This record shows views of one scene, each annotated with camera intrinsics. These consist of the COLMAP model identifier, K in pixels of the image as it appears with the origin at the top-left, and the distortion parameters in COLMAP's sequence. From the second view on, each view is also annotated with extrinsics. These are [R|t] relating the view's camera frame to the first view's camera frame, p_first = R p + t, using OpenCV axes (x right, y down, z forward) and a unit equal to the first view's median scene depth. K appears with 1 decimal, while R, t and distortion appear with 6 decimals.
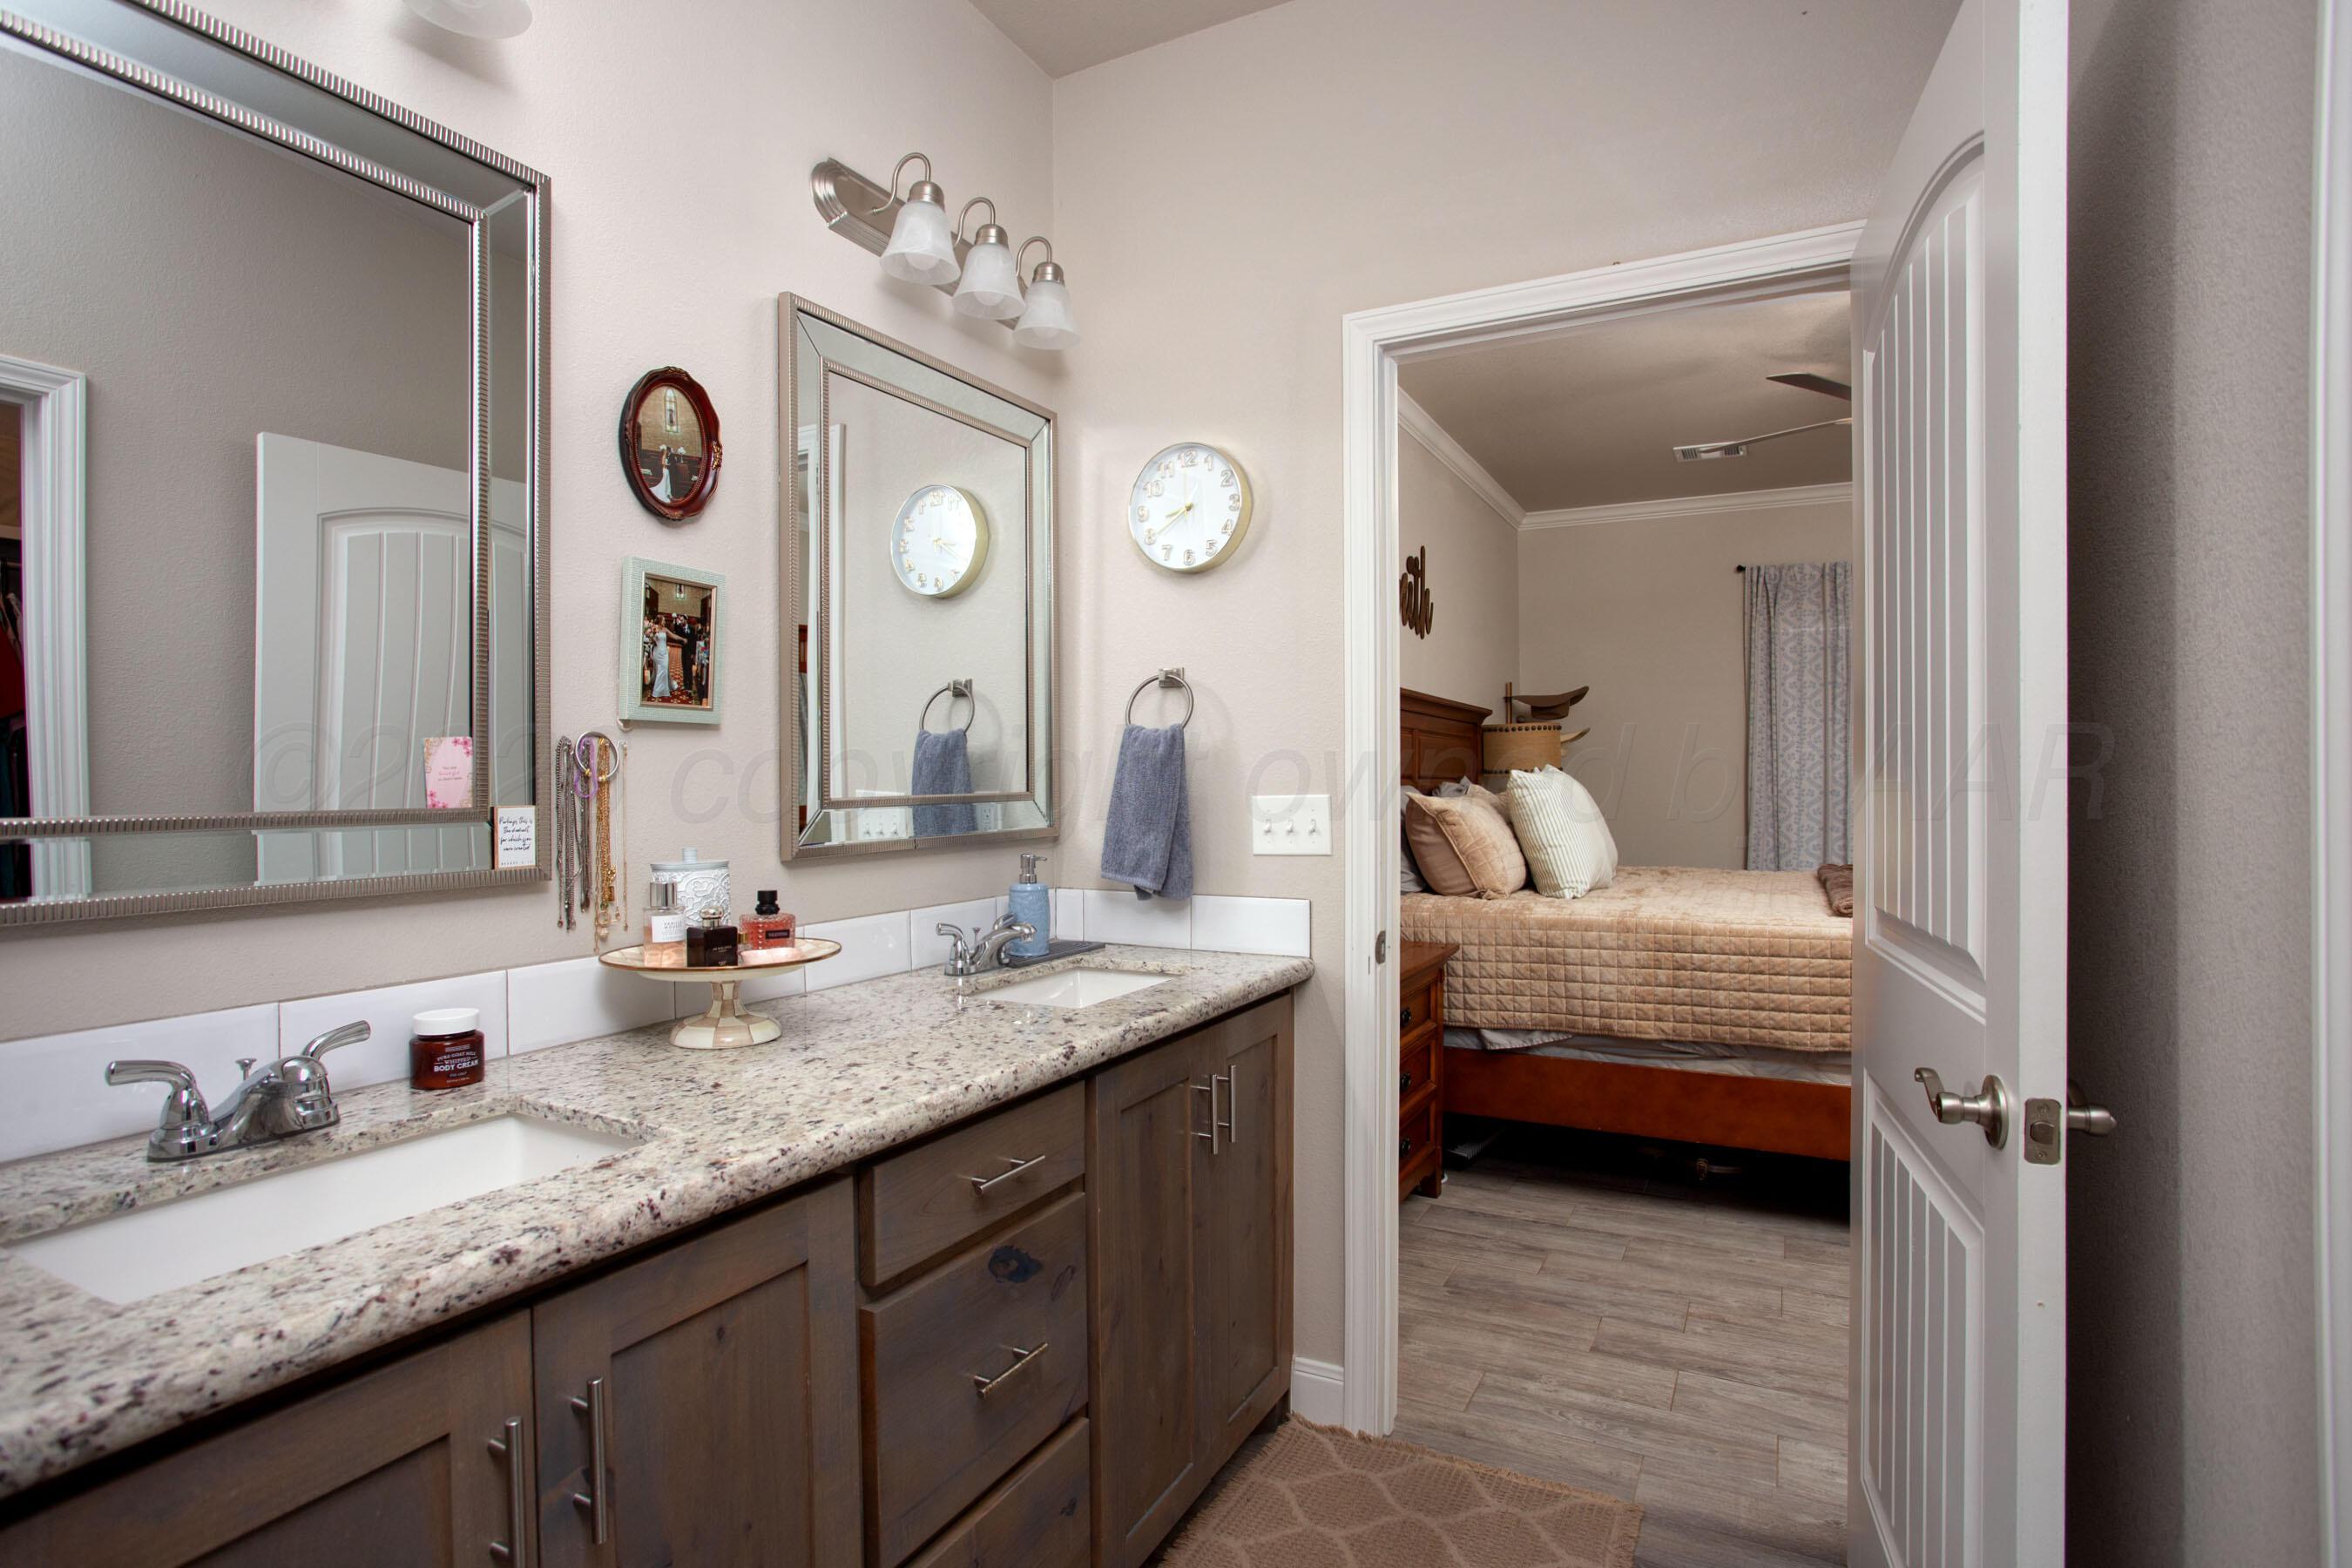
lens RADIAL K [[1165.2, 0, 1159.4], [0, 1165.2, 769.0], [0, 0, 1]] dist [-0.044234, 0.017227]
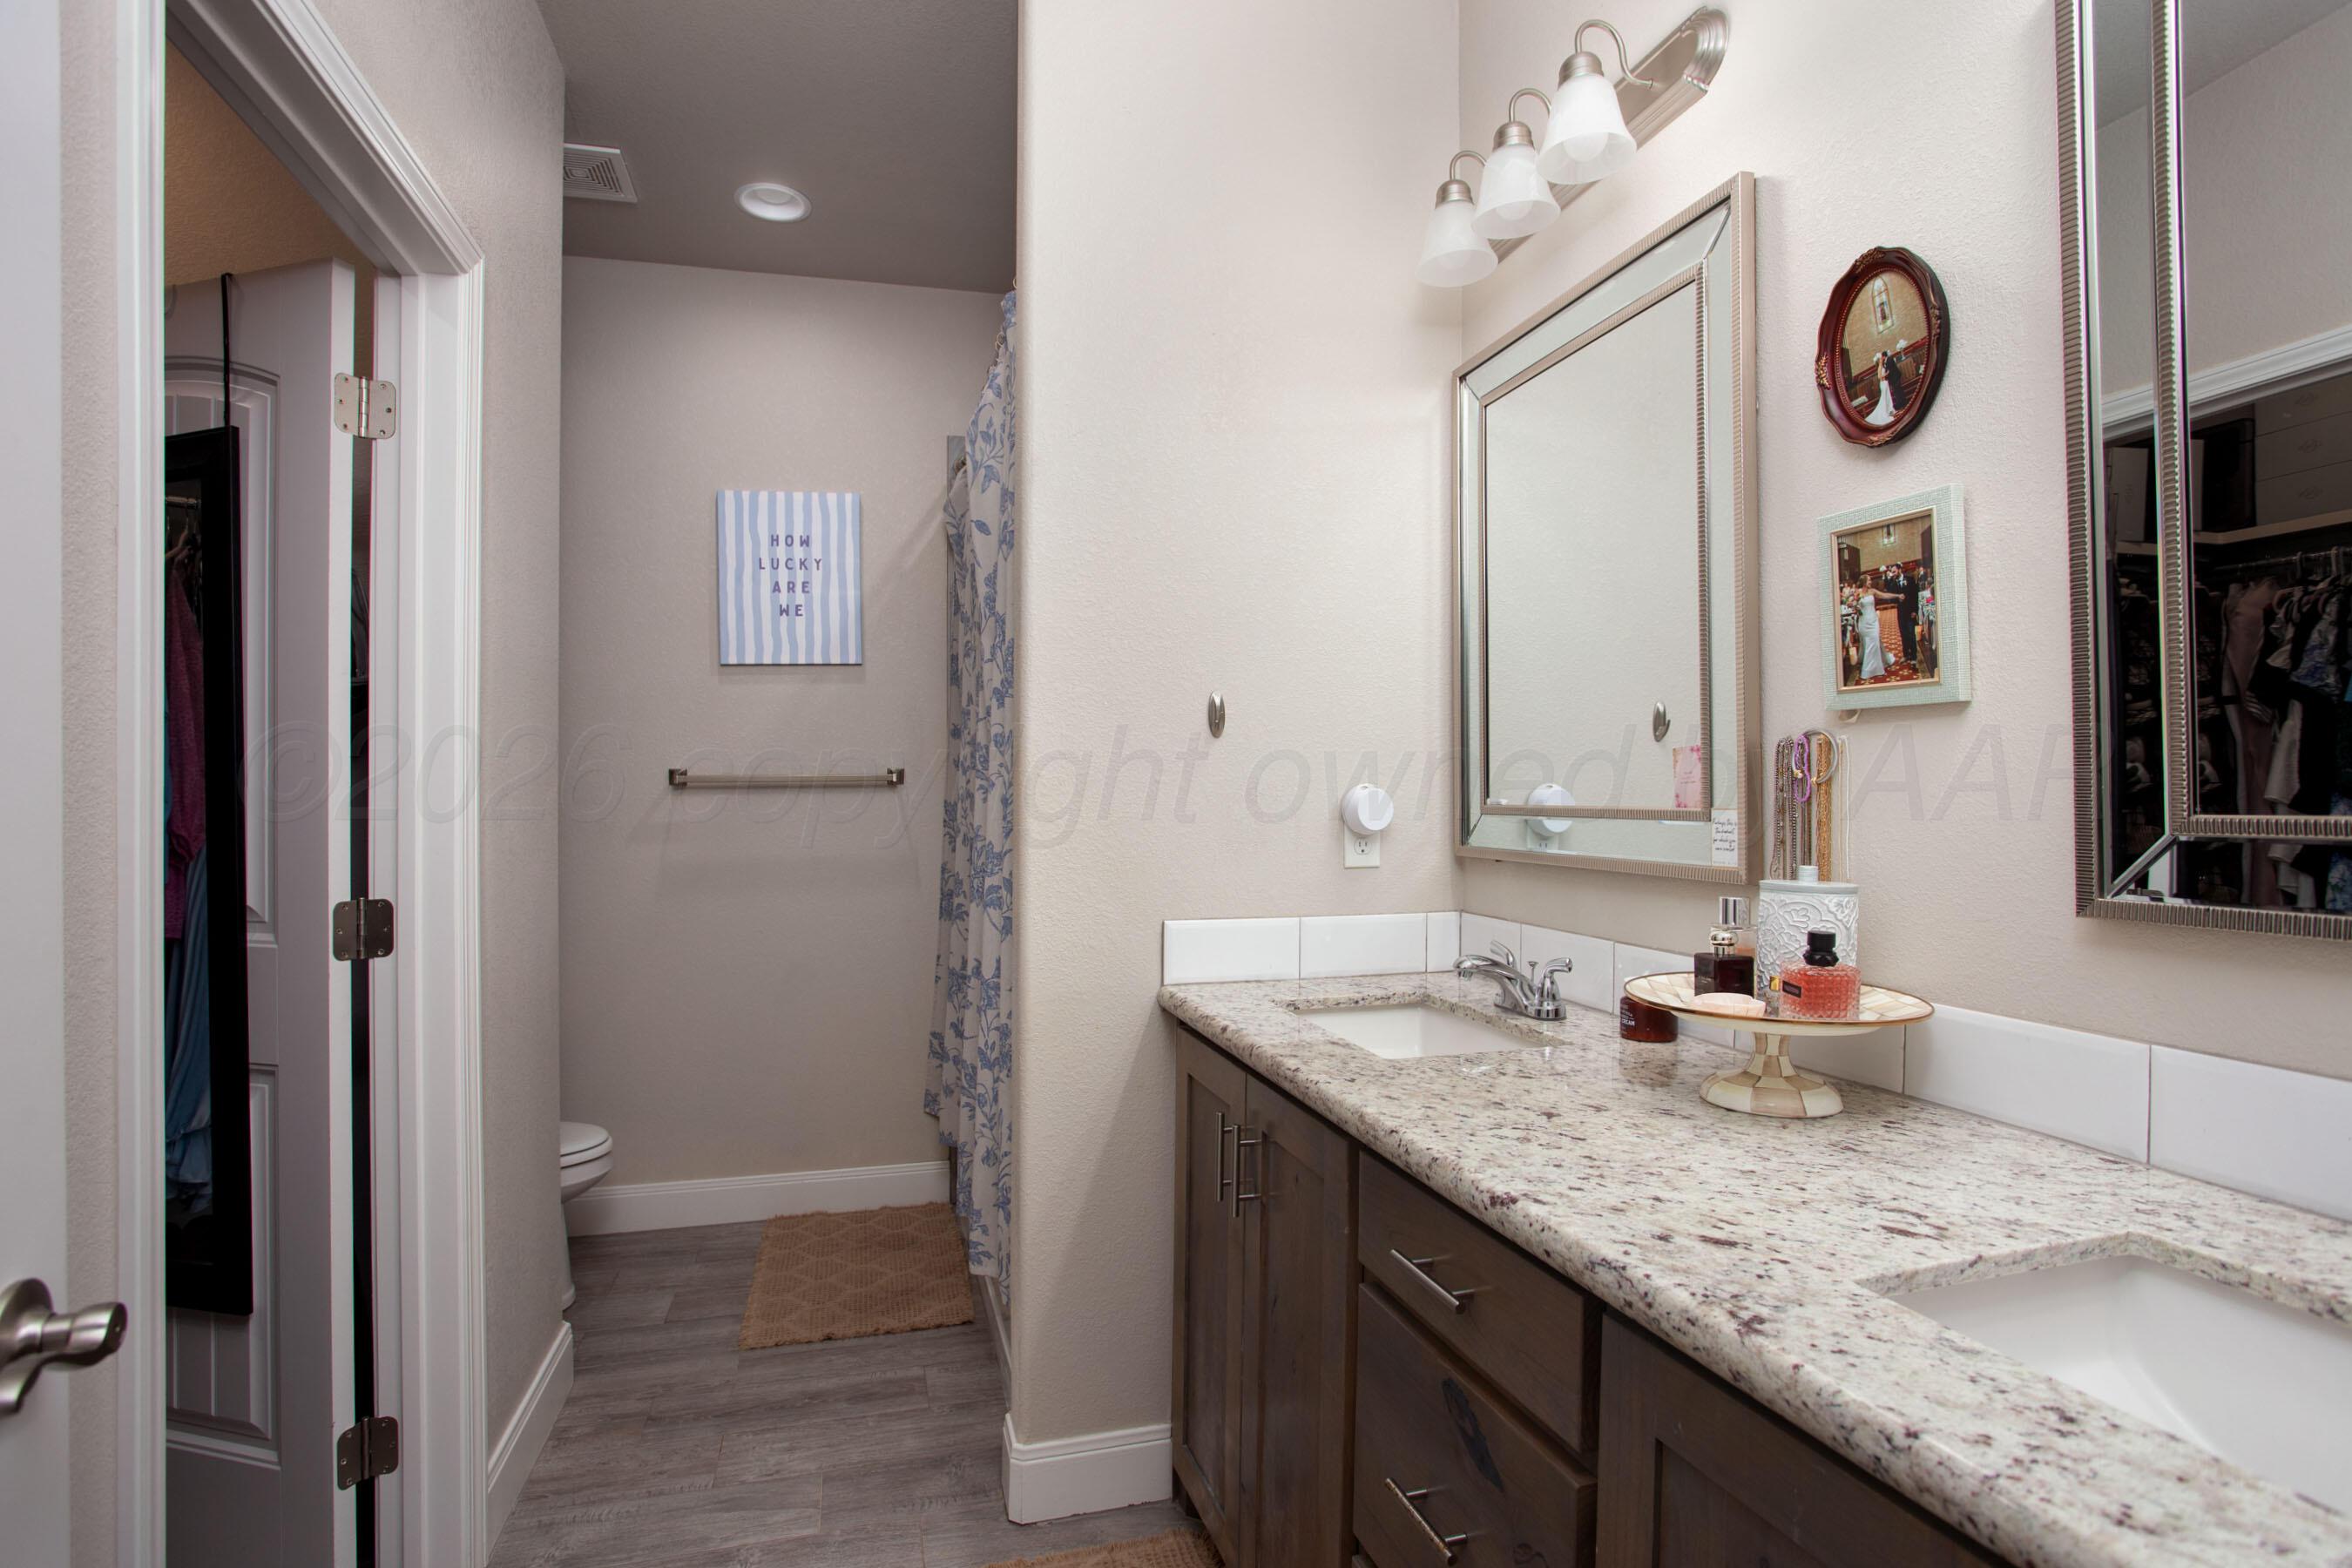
lens RADIAL K [[1165.2, 0, 1155.1], [0, 1165.2, 800.7], [0, 0, 1]] dist [-0.044234, 0.017227]
pose [[-0.705343, 0.012356, -0.708758, 0.469337], [0.010192, 0.999921, 0.007289, 0.011450], [0.708793, -0.002082, -0.705414, 1.198432]]
